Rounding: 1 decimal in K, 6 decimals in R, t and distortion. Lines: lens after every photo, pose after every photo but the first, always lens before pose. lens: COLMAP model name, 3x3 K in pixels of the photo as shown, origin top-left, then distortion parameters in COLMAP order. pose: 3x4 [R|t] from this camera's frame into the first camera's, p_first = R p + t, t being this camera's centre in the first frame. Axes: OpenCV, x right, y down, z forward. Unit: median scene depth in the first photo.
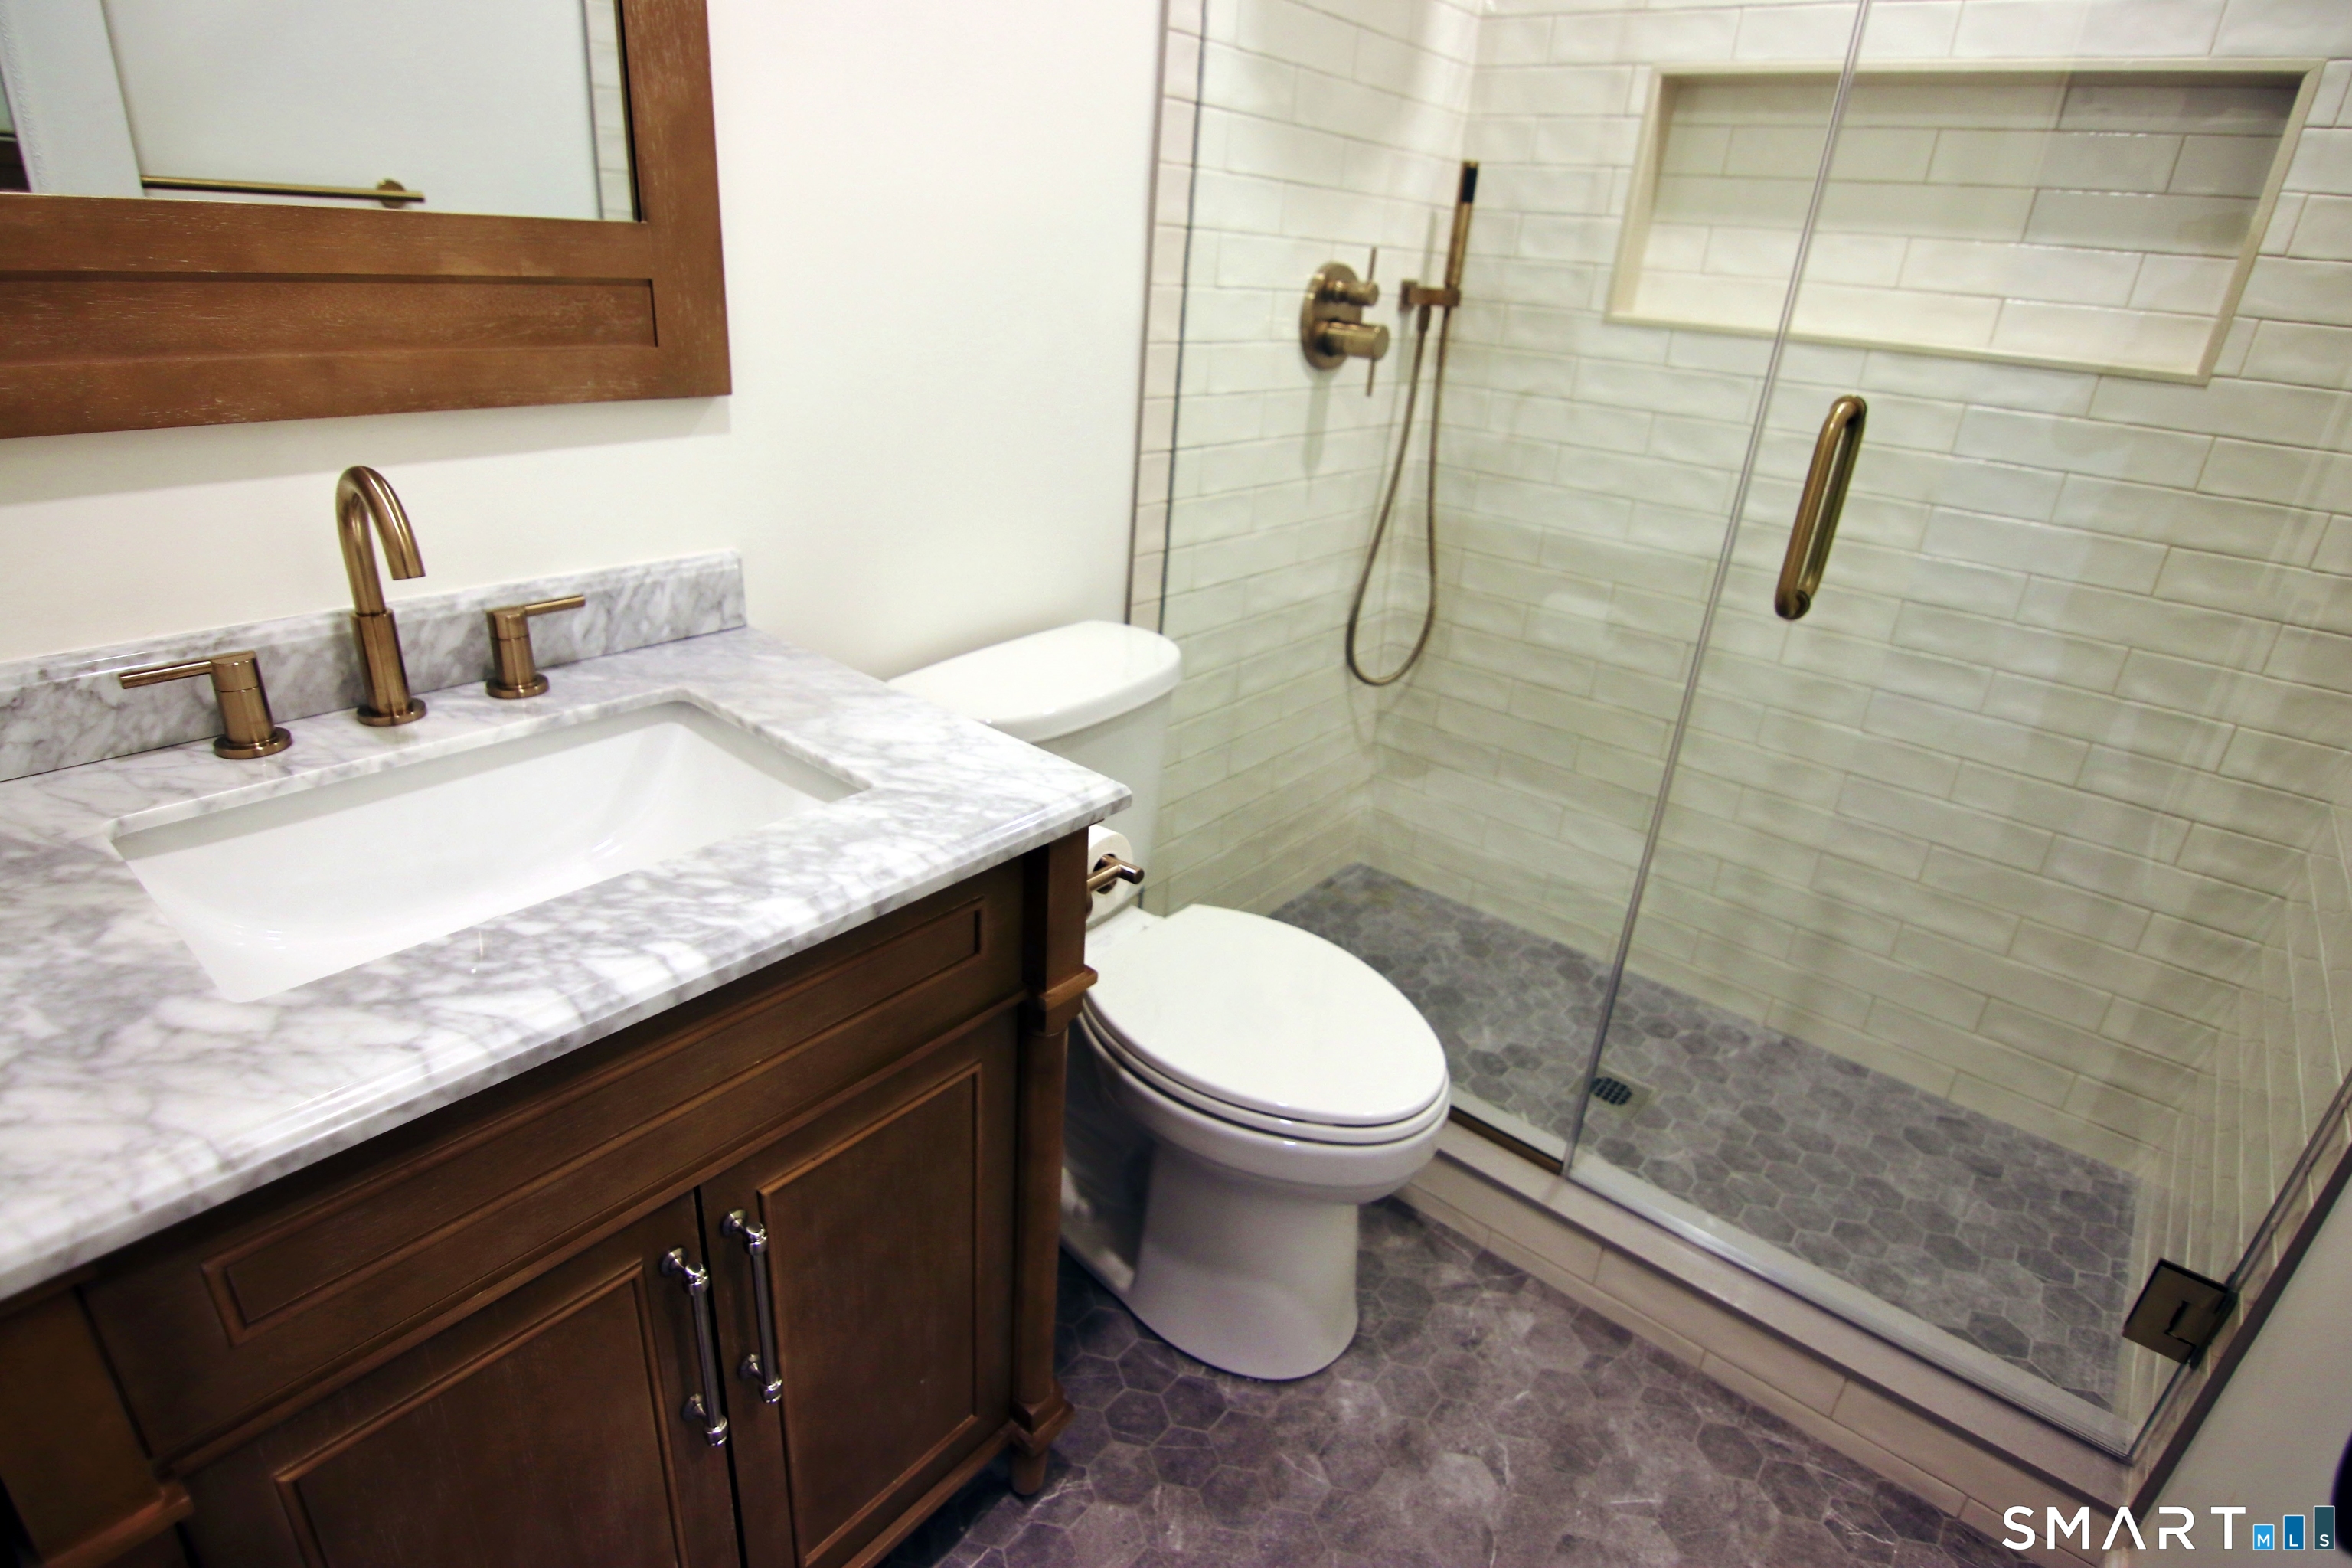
lens RADIAL K [[1204.0, 0, 1172.9], [0, 1204.0, 785.9], [0, 0, 1]] dist [-0.002243, -0.016387]
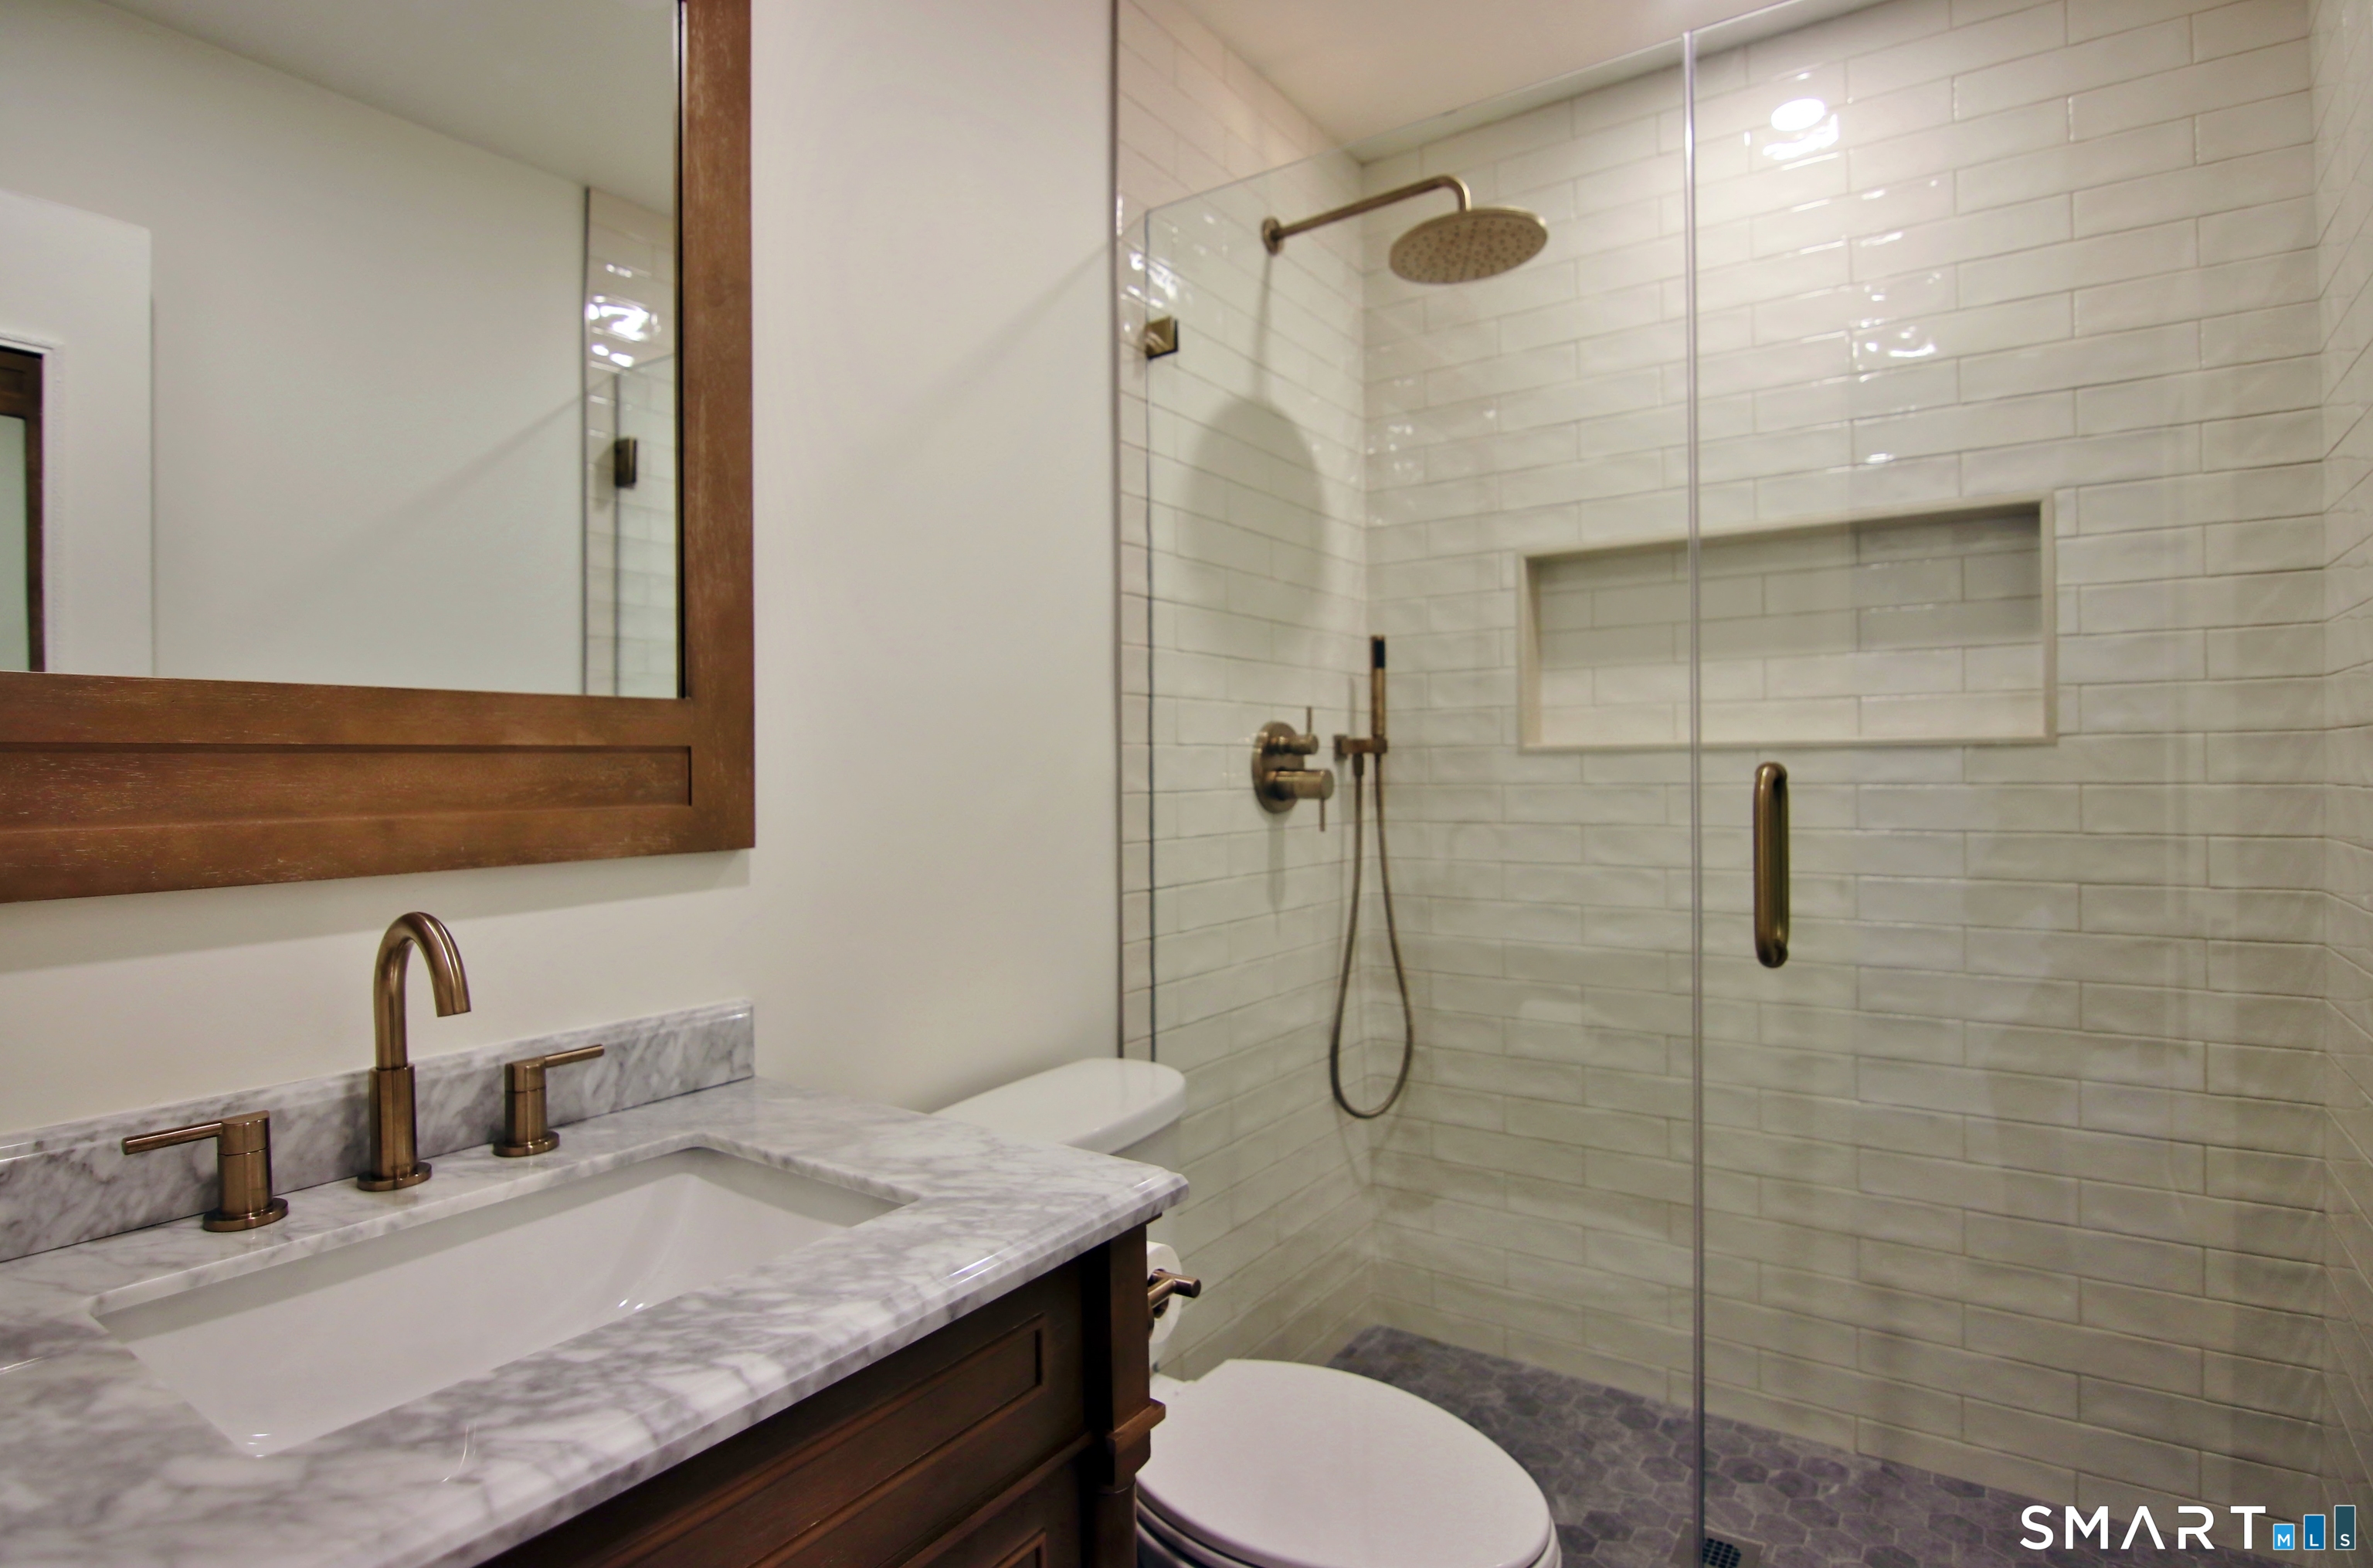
lens RADIAL K [[1227.5, 0, 1183.6], [0, 1227.5, 776.3], [0, 0, 1]] dist [-0.008103, -0.011102]
pose [[0.992950, -0.081562, 0.086006, -0.087120], [0.109284, 0.910916, -0.397856, 0.090650], [-0.045894, 0.404451, 0.913408, -0.021954]]
